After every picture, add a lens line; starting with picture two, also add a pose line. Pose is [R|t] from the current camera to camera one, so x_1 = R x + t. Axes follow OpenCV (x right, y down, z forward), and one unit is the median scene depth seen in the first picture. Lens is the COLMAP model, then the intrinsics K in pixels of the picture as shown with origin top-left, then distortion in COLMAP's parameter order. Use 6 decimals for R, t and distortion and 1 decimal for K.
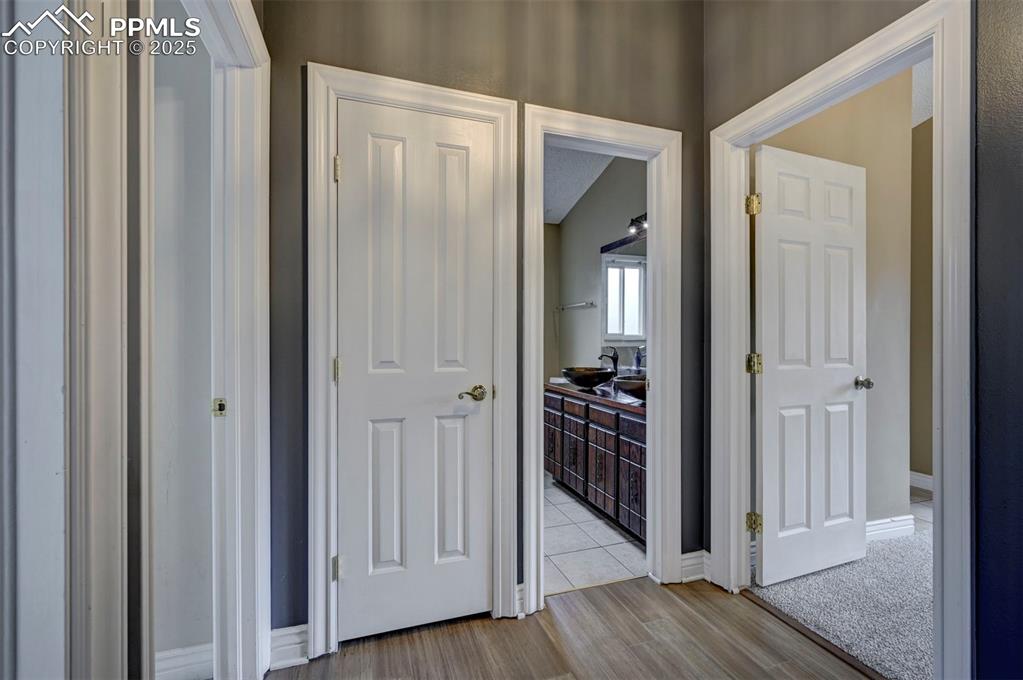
lens RADIAL K [[468.4, 0, 511.3], [0, 468.4, 343.9], [0, 0, 1]] dist [-0.004369, 0.001222]
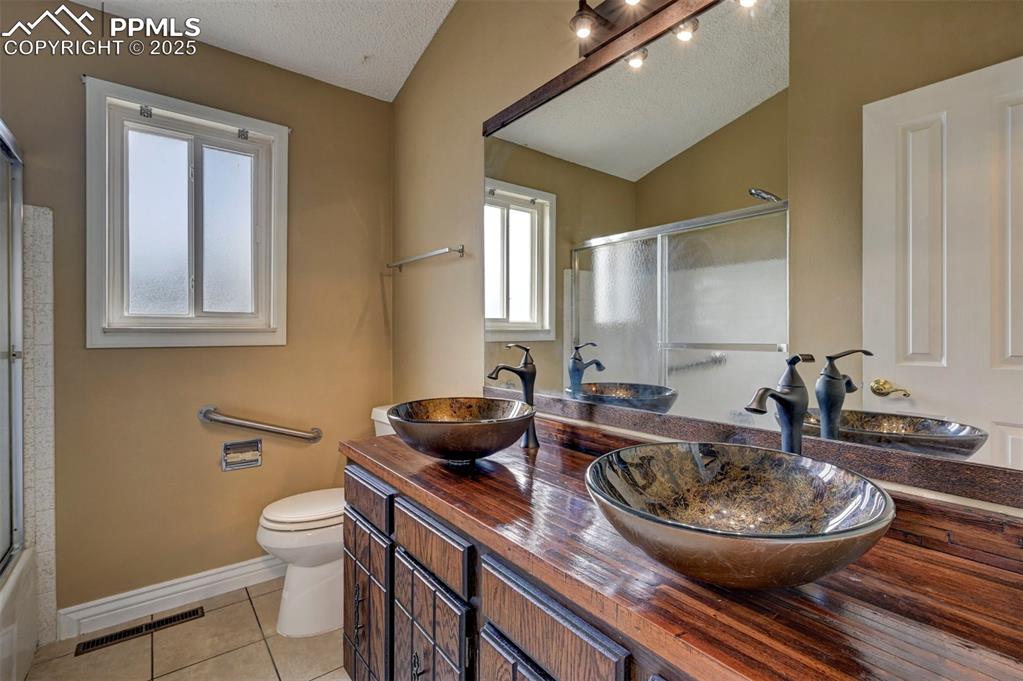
lens RADIAL K [[468.4, 0, 513.6], [0, 468.4, 335.1], [0, 0, 1]] dist [-0.004369, 0.001222]
pose [[0.948549, -0.003204, 0.316613, 0.064503], [0.003771, 0.999992, -0.001177, -0.001244], [-0.316607, 0.002310, 0.948554, 0.477994]]
